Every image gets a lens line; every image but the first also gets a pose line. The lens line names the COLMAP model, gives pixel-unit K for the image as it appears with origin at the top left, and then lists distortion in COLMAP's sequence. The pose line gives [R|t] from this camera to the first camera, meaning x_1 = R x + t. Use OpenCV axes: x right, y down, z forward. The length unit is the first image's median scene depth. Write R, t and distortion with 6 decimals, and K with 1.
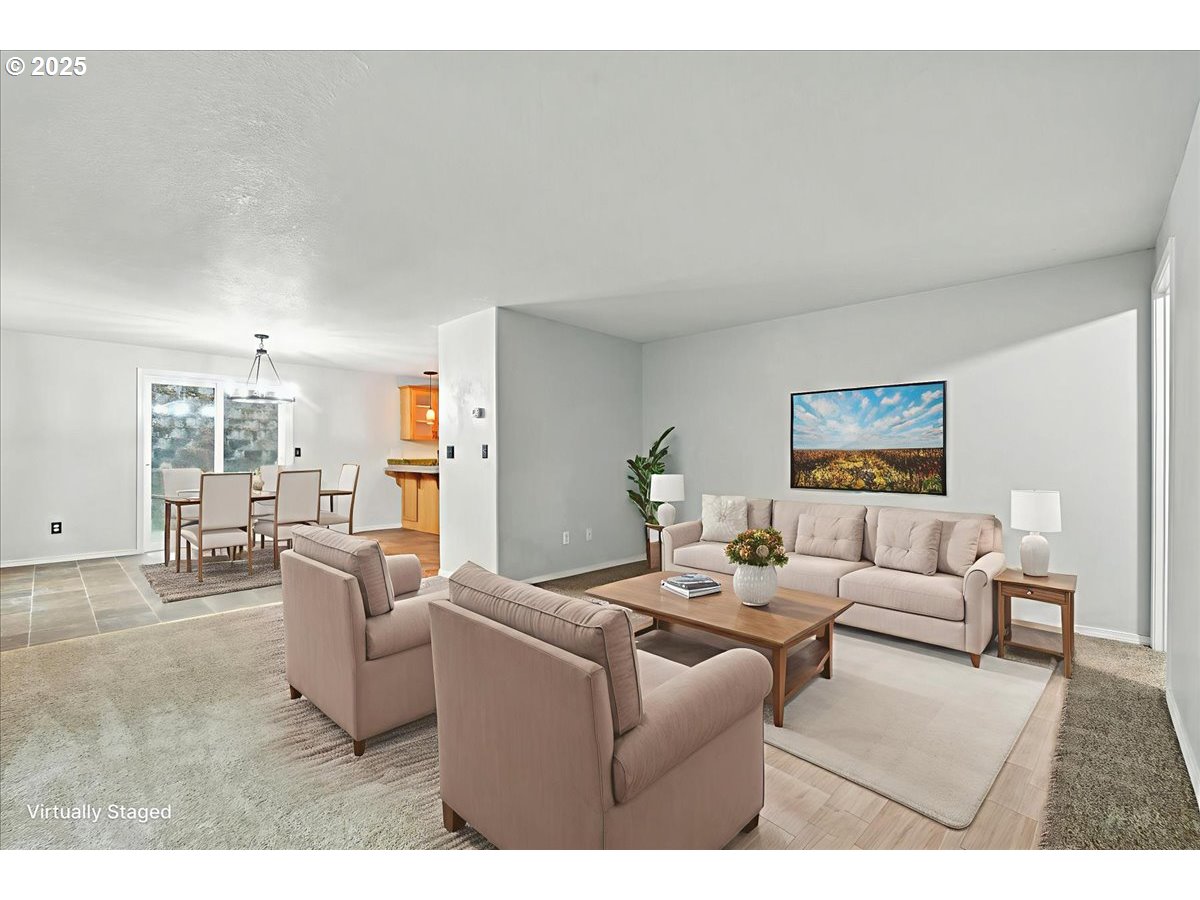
lens RADIAL K [[524.1, 0, 584.4], [0, 524.1, 456.3], [0, 0, 1]] dist [0.001823, -0.000757]
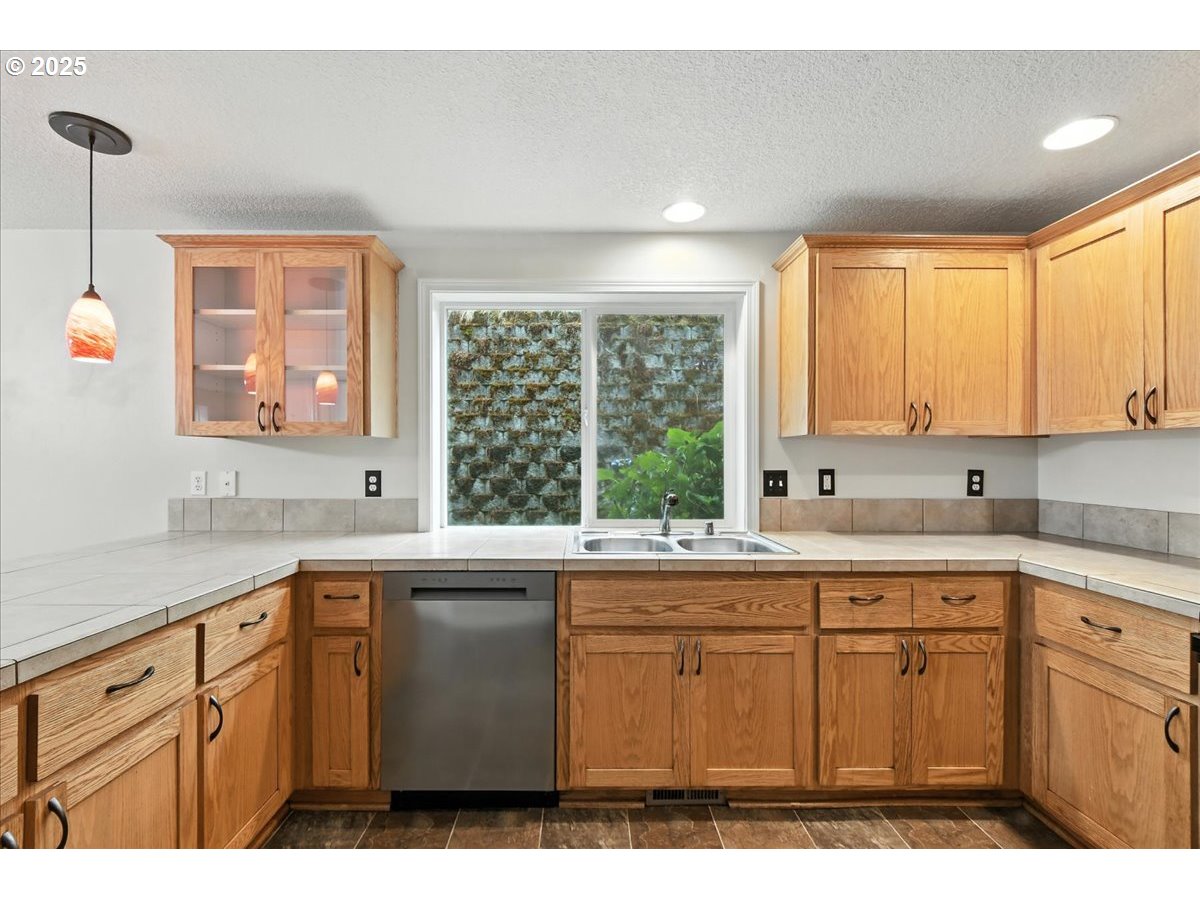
lens RADIAL K [[524.1, 0, 584.4], [0, 524.1, 456.3], [0, 0, 1]] dist [0.001823, -0.000757]
pose [[0.697186, -0.001917, -0.716888, 0.068223], [-0.001482, 0.999990, -0.004115, -0.142917], [0.716889, 0.003931, 0.697176, 6.410120]]
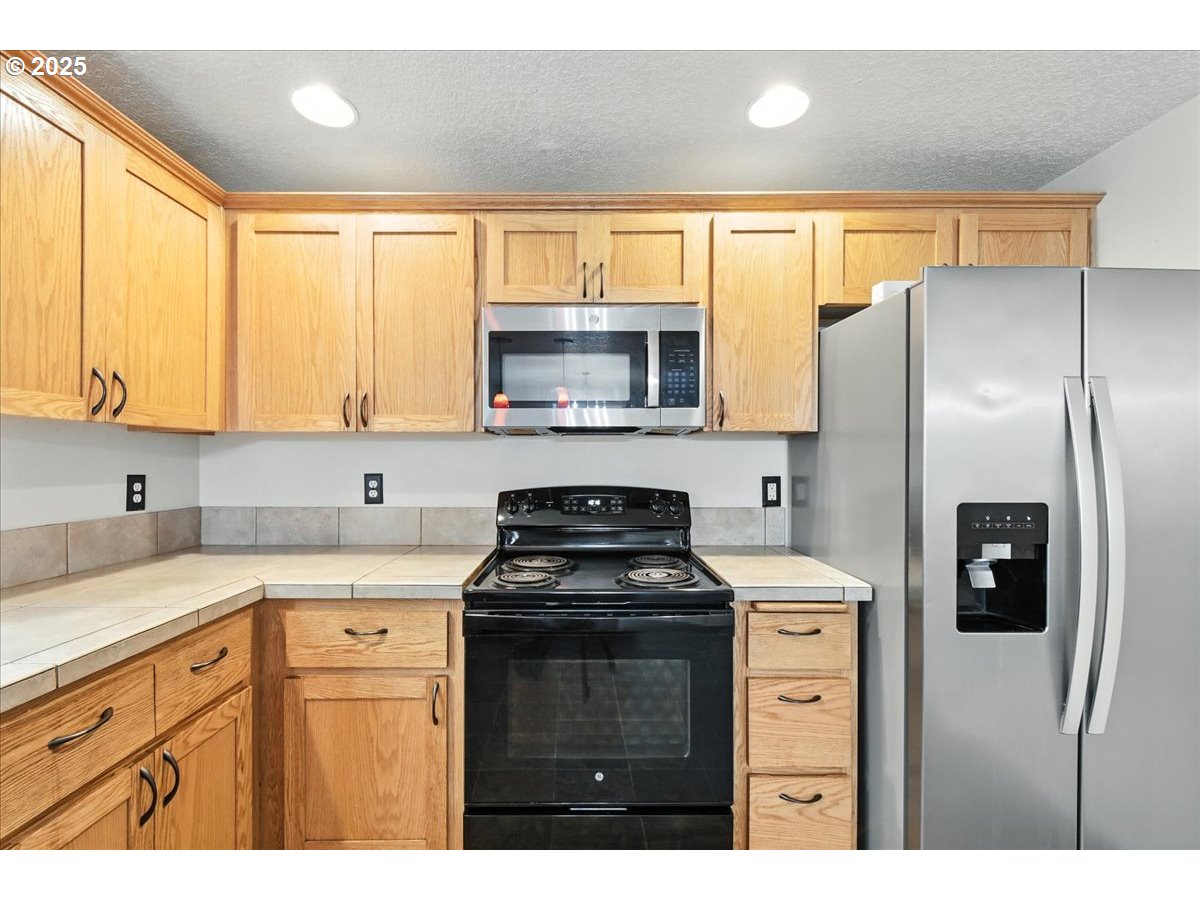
lens RADIAL K [[524.1, 0, 584.4], [0, 524.1, 456.3], [0, 0, 1]] dist [0.001823, -0.000757]
pose [[0.719633, 0.002123, 0.694351, -0.465876], [0.001387, 0.999989, -0.004494, -0.145127], [-0.694353, 0.004197, 0.719622, 6.966192]]
